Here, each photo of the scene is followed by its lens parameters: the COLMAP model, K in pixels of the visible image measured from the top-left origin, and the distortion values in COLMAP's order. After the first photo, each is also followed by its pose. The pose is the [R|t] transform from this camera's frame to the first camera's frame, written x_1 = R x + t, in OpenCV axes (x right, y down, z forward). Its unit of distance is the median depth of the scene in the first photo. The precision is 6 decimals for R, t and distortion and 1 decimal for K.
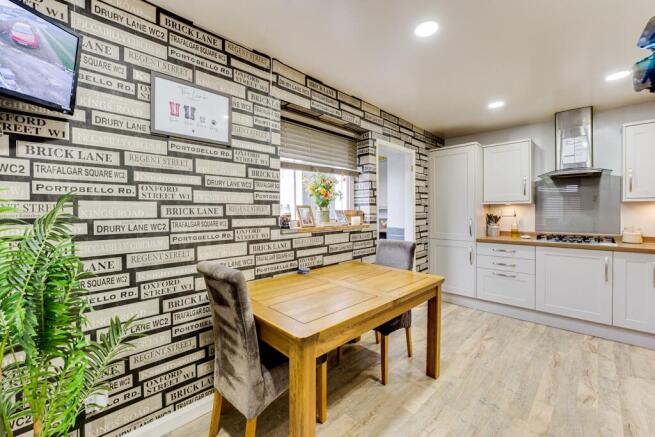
lens RADIAL K [[272.9, 0, 328.4], [0, 272.9, 212.2], [0, 0, 1]] dist [-0.001951, -0.000352]
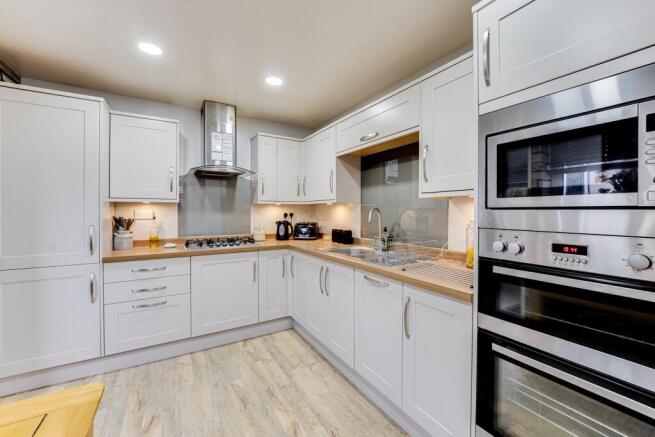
lens RADIAL K [[272.9, 0, 328.4], [0, 272.9, 212.2], [0, 0, 1]] dist [-0.001951, -0.000352]
pose [[0.237169, -0.003912, 0.971461, 0.080899], [0.002287, 0.999991, 0.003468, -0.005935], [-0.971466, 0.001399, 0.237176, 0.403165]]
